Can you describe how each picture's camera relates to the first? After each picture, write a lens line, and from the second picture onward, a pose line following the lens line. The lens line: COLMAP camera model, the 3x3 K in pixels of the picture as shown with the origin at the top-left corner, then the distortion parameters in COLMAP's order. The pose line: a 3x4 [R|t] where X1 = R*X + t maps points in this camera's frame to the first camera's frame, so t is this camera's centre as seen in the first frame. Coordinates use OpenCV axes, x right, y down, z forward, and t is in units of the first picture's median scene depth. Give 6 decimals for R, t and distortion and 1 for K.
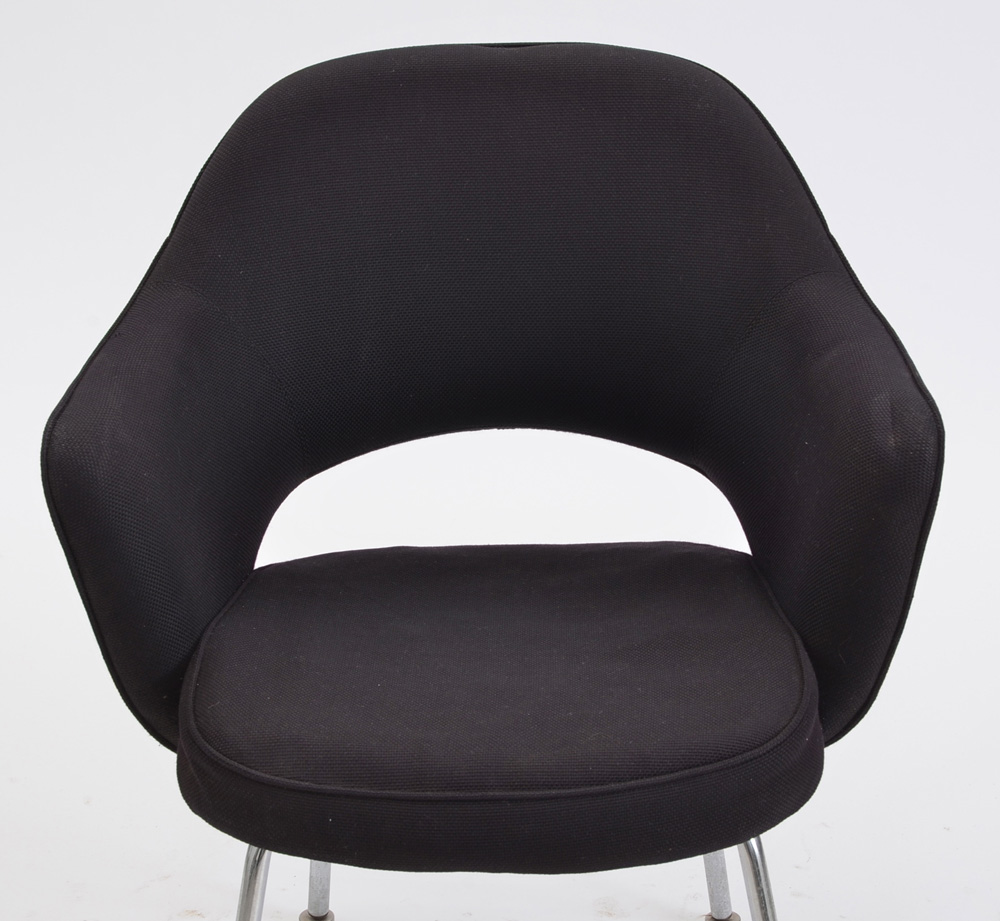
lens RADIAL K [[3099.7, 0, 493.9], [0, 3099.7, 475.2], [0, 0, 1]] dist [0.550427, 0.000000]
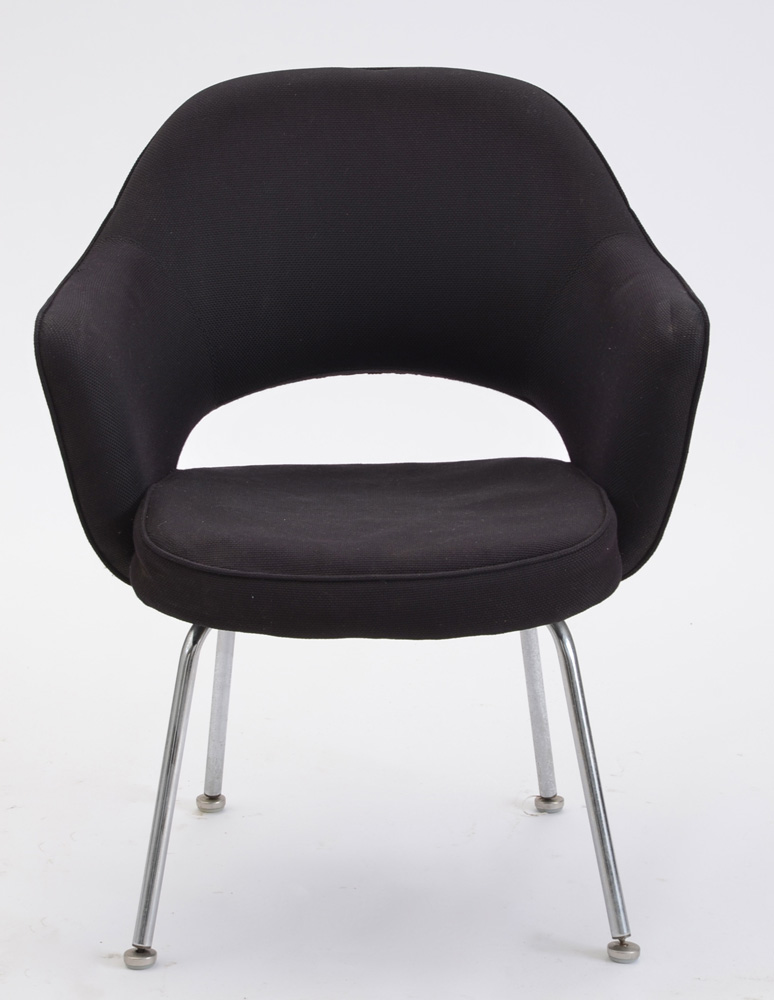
lens RADIAL K [[4238.8, 0, 380.8], [0, 4238.8, 436.7], [0, 0, 1]] dist [1.253301, 0.000000]
pose [[0.999626, 0.008039, 0.026130, -0.043611], [-0.004404, 0.990656, -0.136316, 0.278165], [-0.026981, 0.136150, 0.990321, -0.785537]]
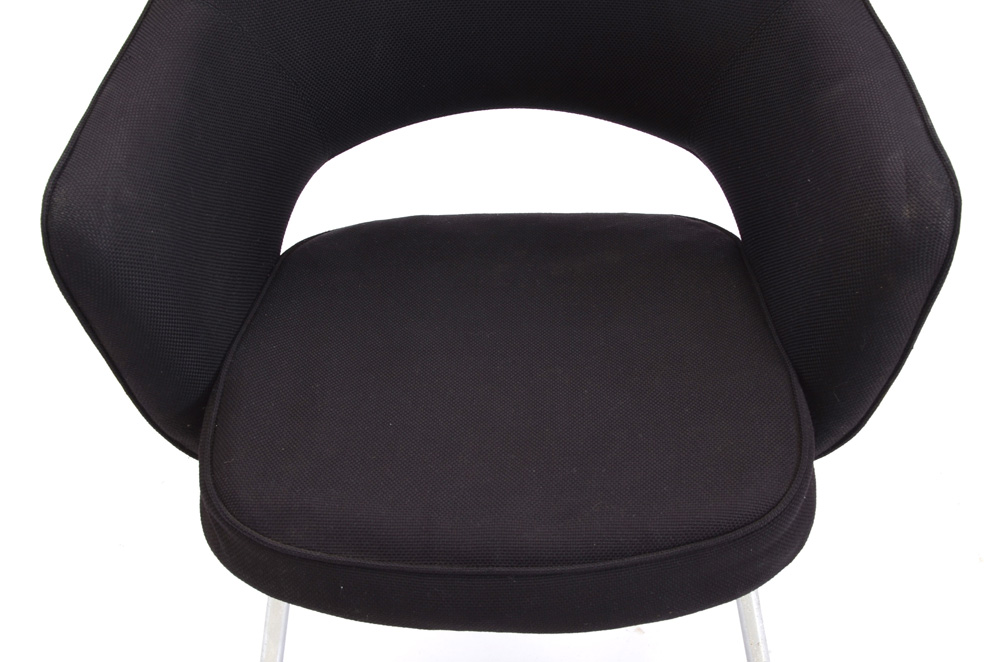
lens RADIAL K [[1837.4, 0, 494.7], [0, 1837.4, 325.8], [0, 0, 1]] dist [0.397791, 0.000000]
pose [[0.999960, -0.001247, -0.008818, 0.003566], [0.003627, 0.961323, 0.275400, -0.135405], [0.008133, -0.275421, 0.961289, 0.415035]]
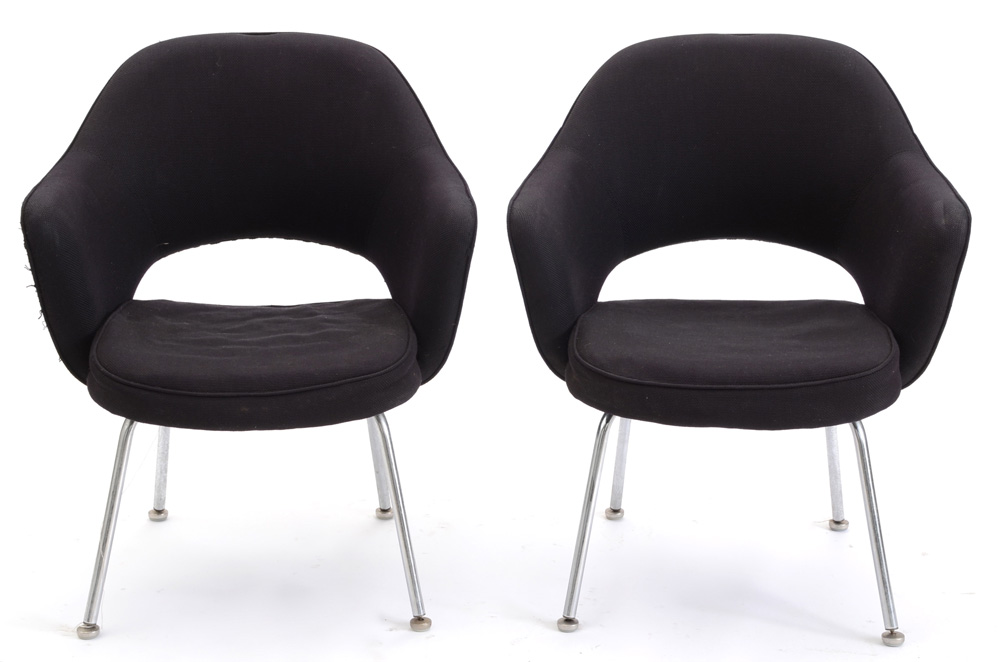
lens RADIAL K [[2367.7, 0, 502.5], [0, 2367.7, 336.2], [0, 0, 1]] dist [0.576337, 0.000000]
pose [[0.997579, 0.039159, -0.057472, -0.056250], [-0.043663, 0.995891, -0.079338, 0.187074], [0.054129, 0.081655, 0.995190, -0.495623]]
